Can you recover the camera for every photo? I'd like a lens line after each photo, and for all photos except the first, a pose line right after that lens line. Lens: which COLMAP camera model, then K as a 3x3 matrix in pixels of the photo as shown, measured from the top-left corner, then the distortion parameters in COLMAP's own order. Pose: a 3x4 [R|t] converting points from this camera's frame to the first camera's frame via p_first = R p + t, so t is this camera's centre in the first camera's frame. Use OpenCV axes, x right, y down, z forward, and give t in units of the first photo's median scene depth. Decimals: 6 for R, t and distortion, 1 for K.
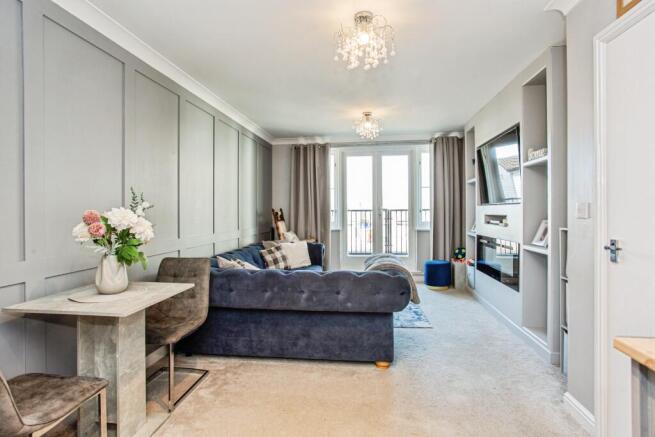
lens RADIAL K [[333.0, 0, 333.9], [0, 333.0, 207.5], [0, 0, 1]] dist [0.001484, 0.000414]
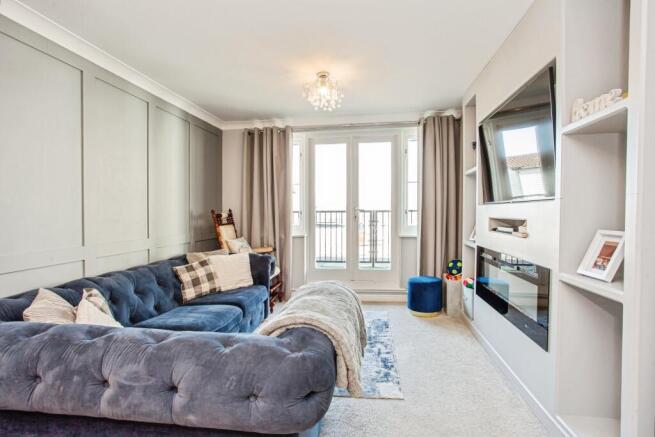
lens RADIAL K [[333.0, 0, 326.6], [0, 333.0, 219.0], [0, 0, 1]] dist [0.001484, 0.000414]
pose [[0.999797, 0.000221, -0.020126, 0.102134], [0.000434, 0.999471, 0.032524, 0.001289], [0.020123, -0.032527, 0.999268, 0.237972]]
